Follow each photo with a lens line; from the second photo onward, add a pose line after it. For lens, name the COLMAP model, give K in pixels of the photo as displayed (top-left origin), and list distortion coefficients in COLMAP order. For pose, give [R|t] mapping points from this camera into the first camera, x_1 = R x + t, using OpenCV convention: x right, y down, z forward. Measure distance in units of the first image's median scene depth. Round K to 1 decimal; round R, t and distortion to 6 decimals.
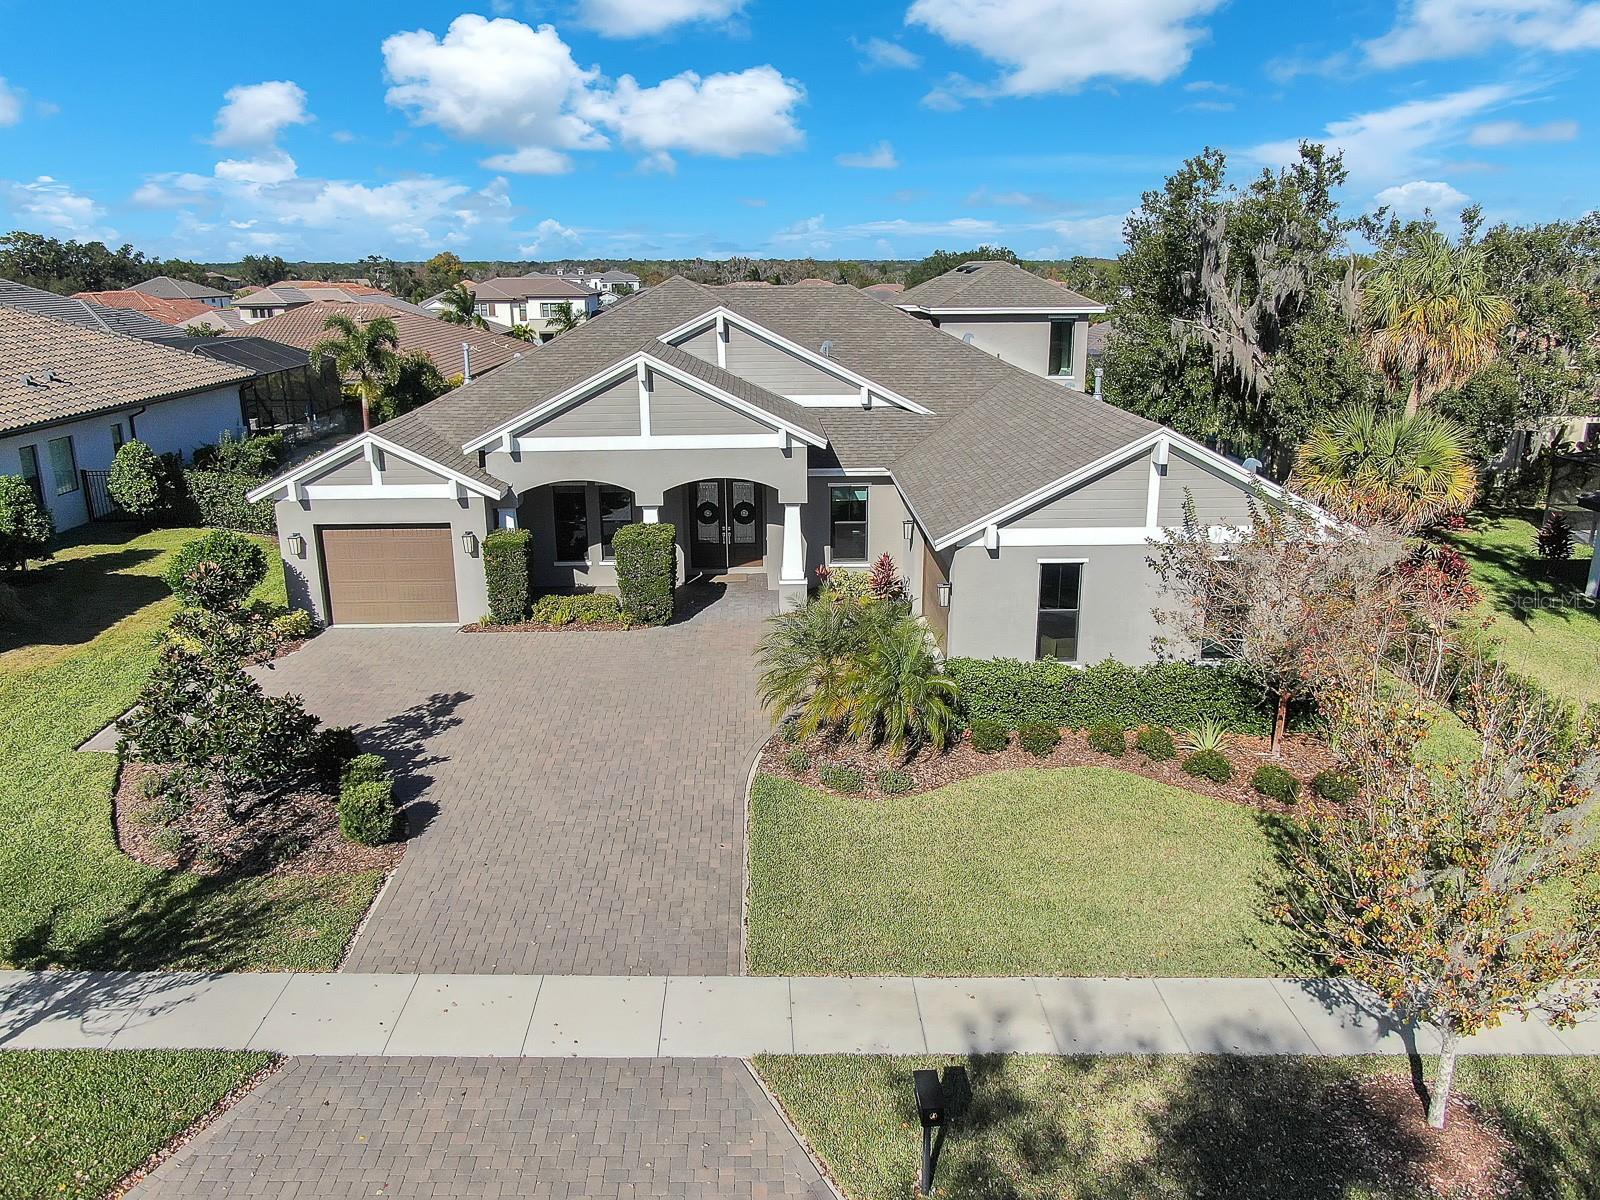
lens RADIAL K [[1143.4, 0, 800.0], [0, 1143.4, 600.0], [0, 0, 1]] dist [-0.001787, 0.002583]
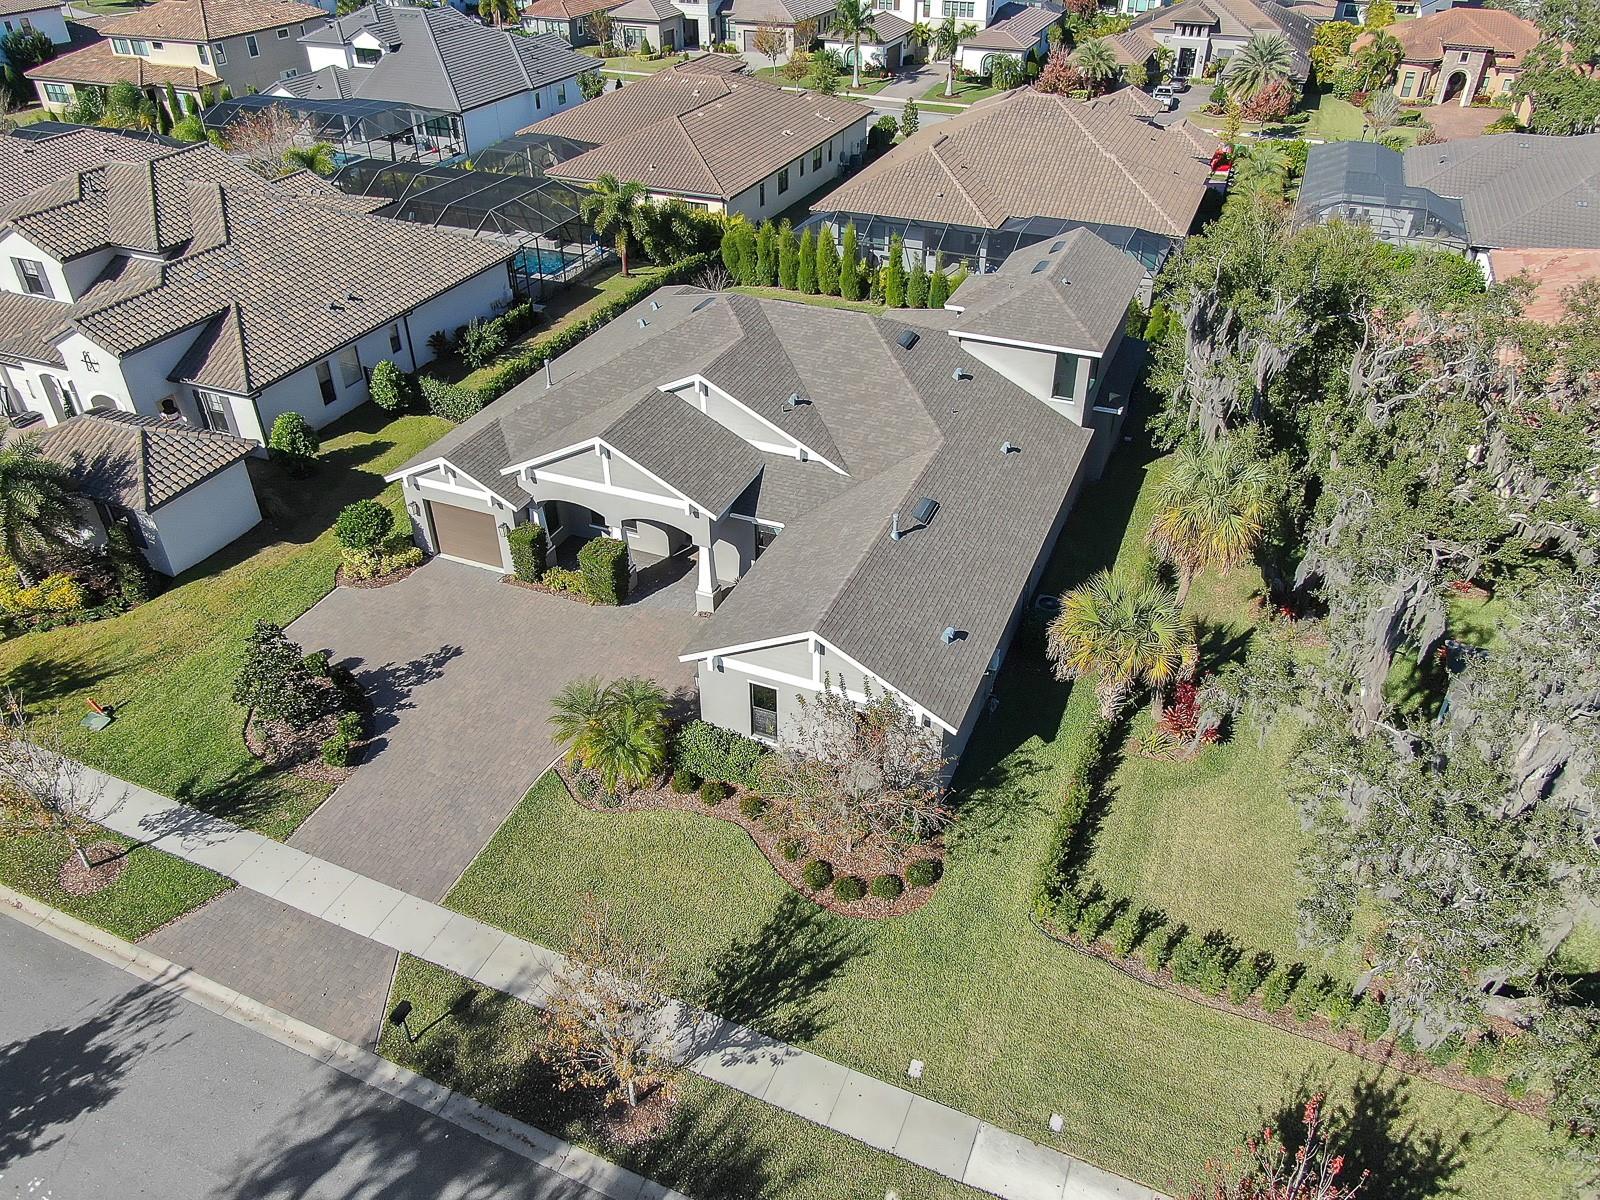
lens RADIAL K [[1159.0, 0, 800.0], [0, 1159.0, 600.0], [0, 0, 1]] dist [-0.013711, 0.003303]
pose [[0.907264, 0.241576, -0.344258, 0.636263], [-0.117688, 0.931697, 0.343644, -0.550029], [0.403760, -0.271260, 0.873725, -0.226227]]
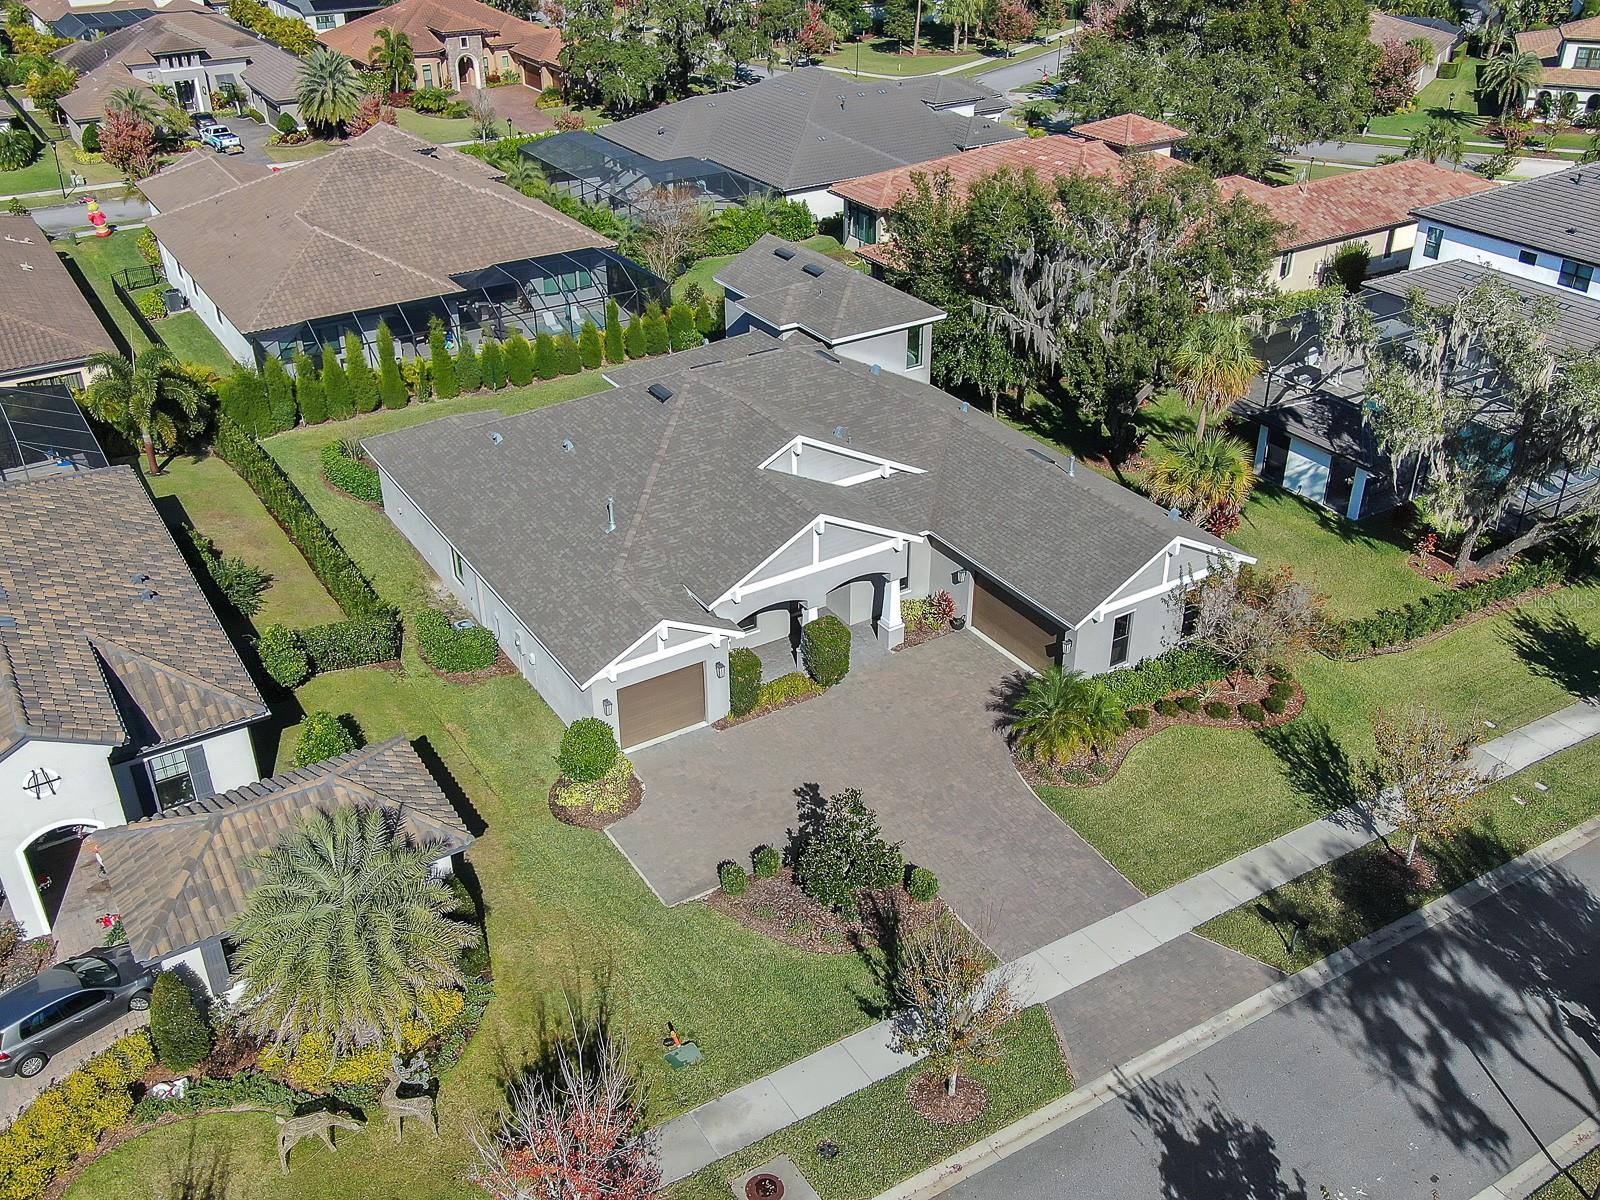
lens RADIAL K [[1472.9, 0, 800.0], [0, 1472.9, 600.0], [0, 0, 1]] dist [0.003127, 0.004908]
pose [[0.863244, -0.252217, 0.437259, -0.970680], [0.139492, 0.951687, 0.273558, -0.610088], [-0.485130, -0.175153, 0.856721, -0.561473]]
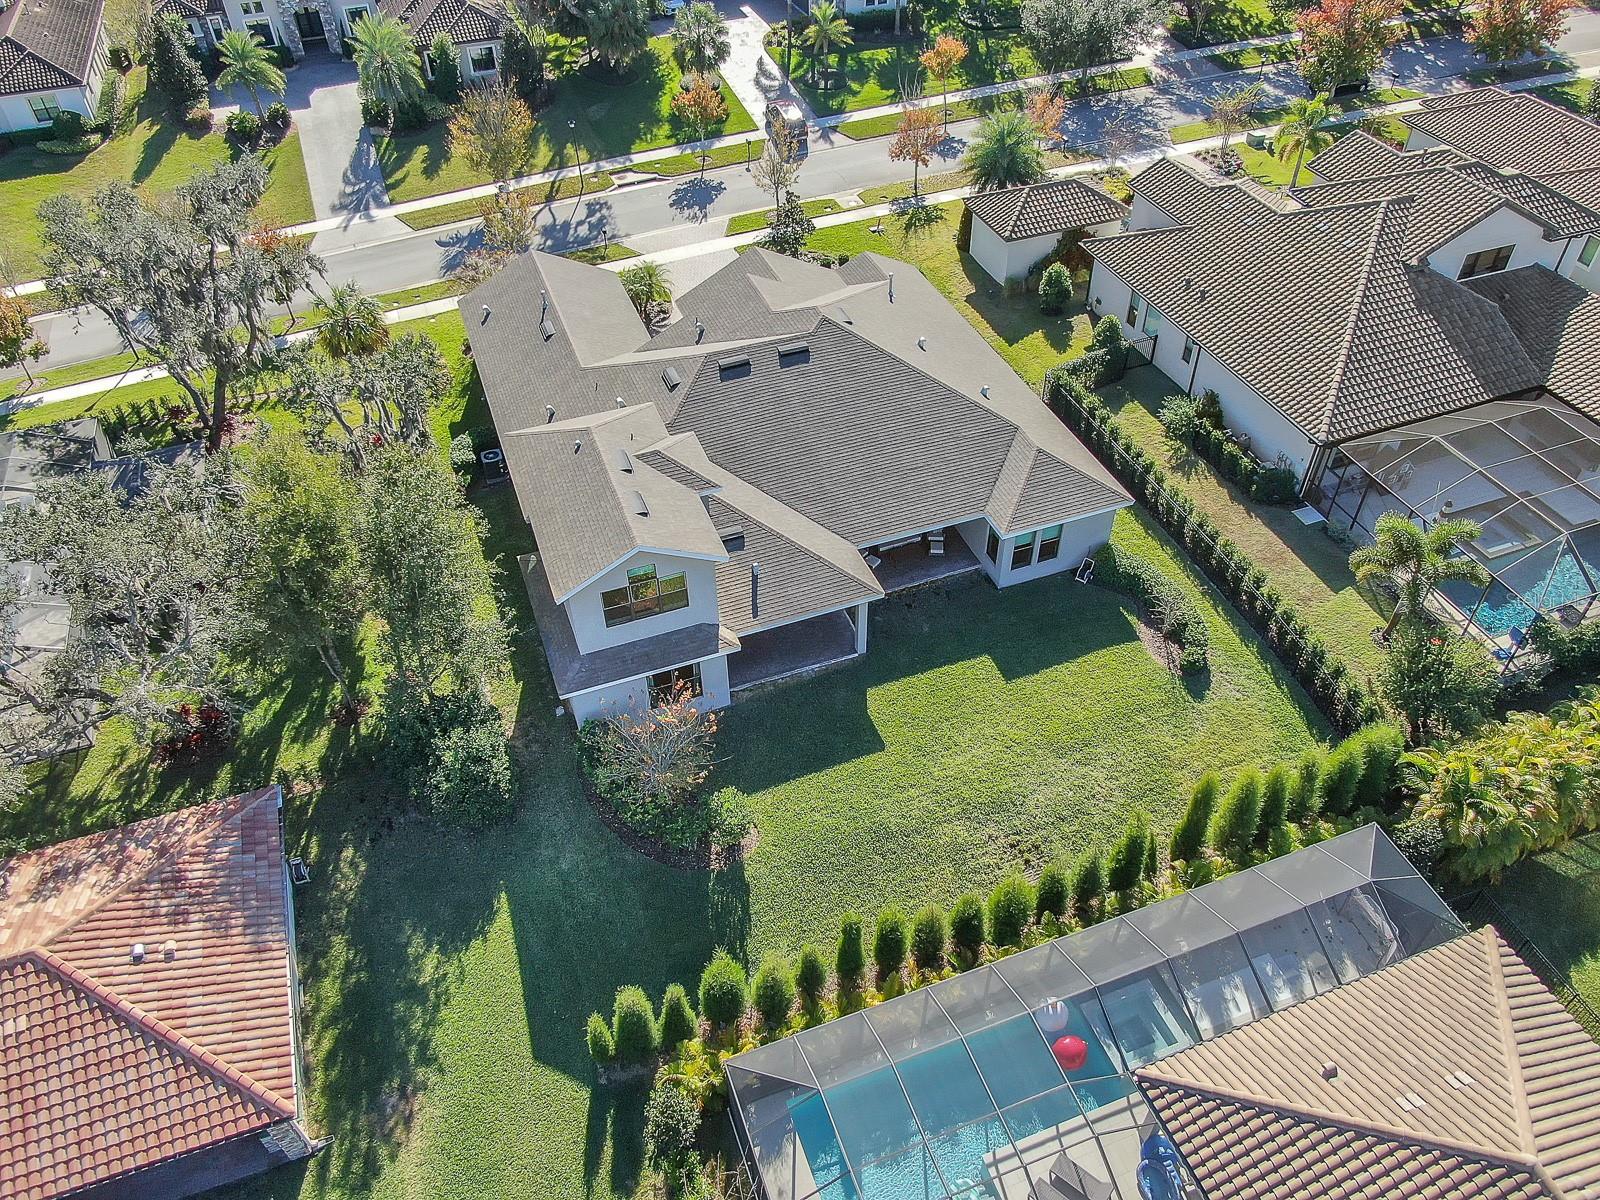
lens RADIAL K [[1143.4, 0, 800.0], [0, 1143.4, 600.0], [0, 0, 1]] dist [-0.001787, 0.002583]
pose [[-0.948167, 0.236956, -0.211734, 0.383869], [-0.062904, 0.513163, 0.855983, -1.681198], [0.311484, 0.824934, -0.471658, 2.541801]]
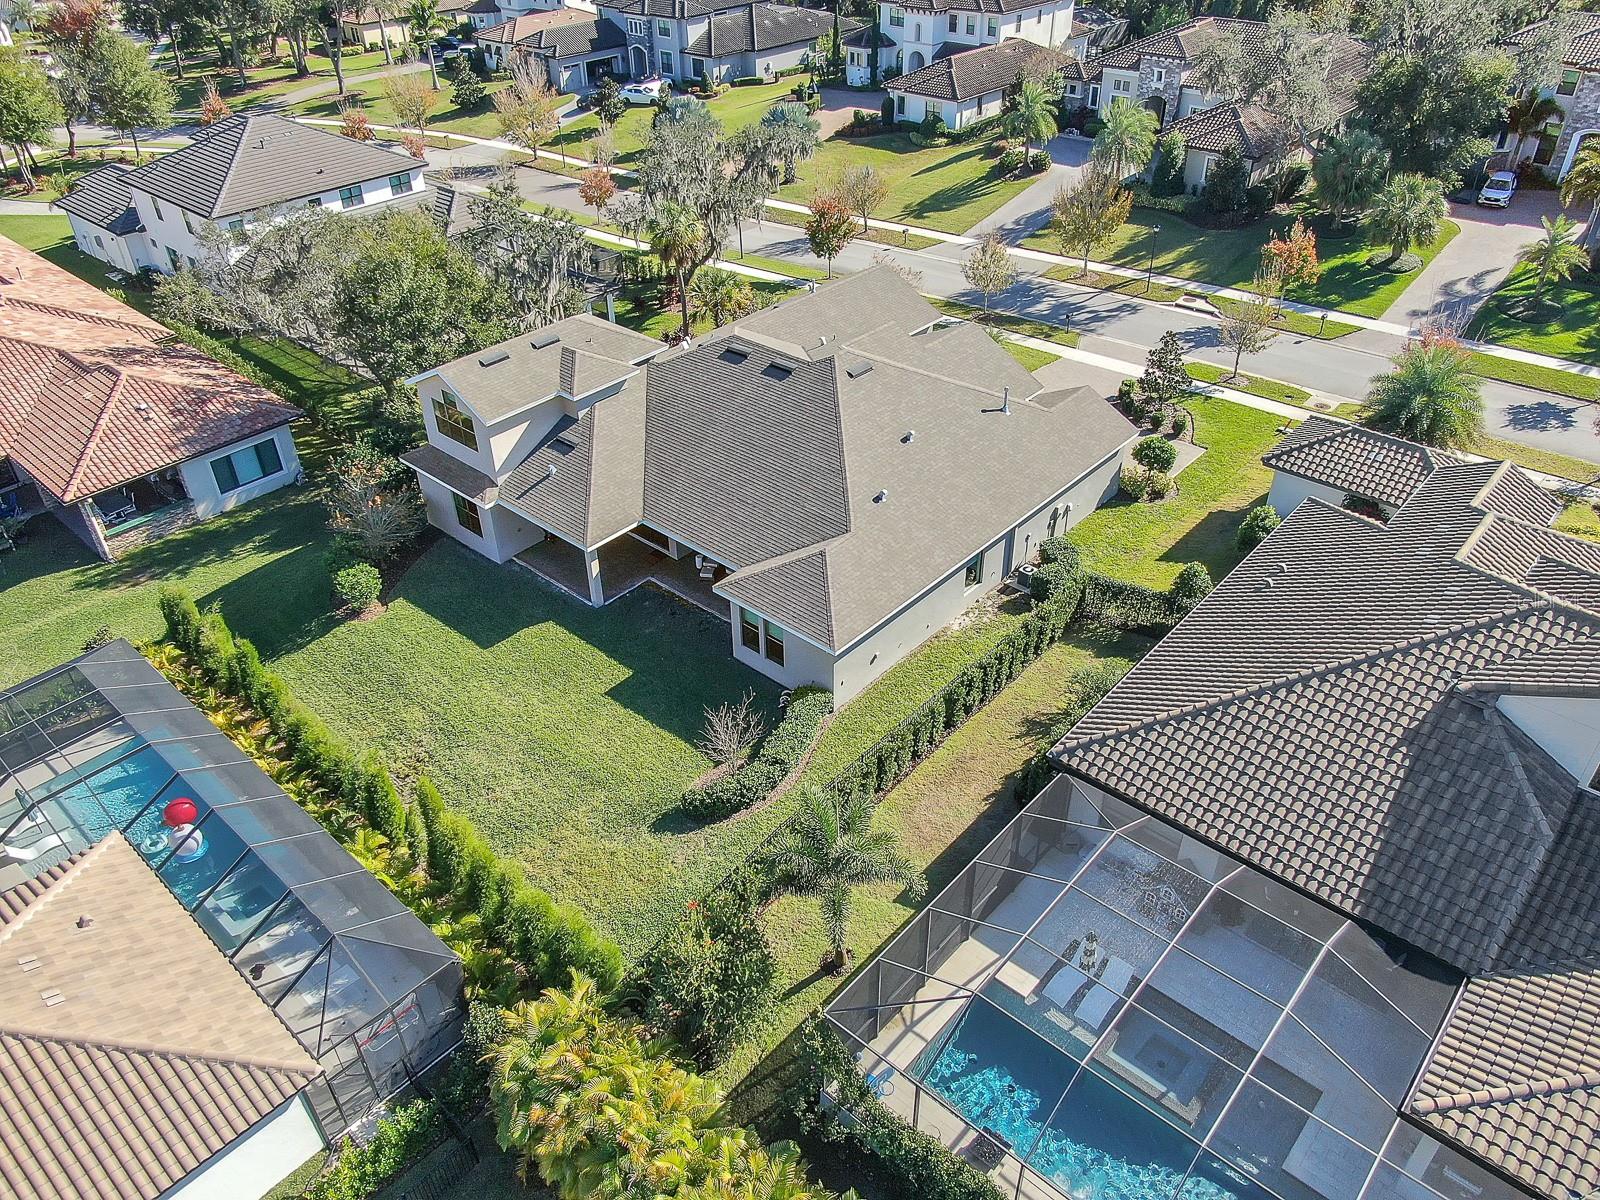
lens RADIAL K [[1143.4, 0, 800.0], [0, 1143.4, 600.0], [0, 0, 1]] dist [-0.001787, 0.002583]
pose [[-0.724820, -0.386133, 0.570559, -1.277157], [0.211551, 0.663416, 0.717722, -1.420085], [-0.655655, 0.640921, -0.399170, 2.334375]]
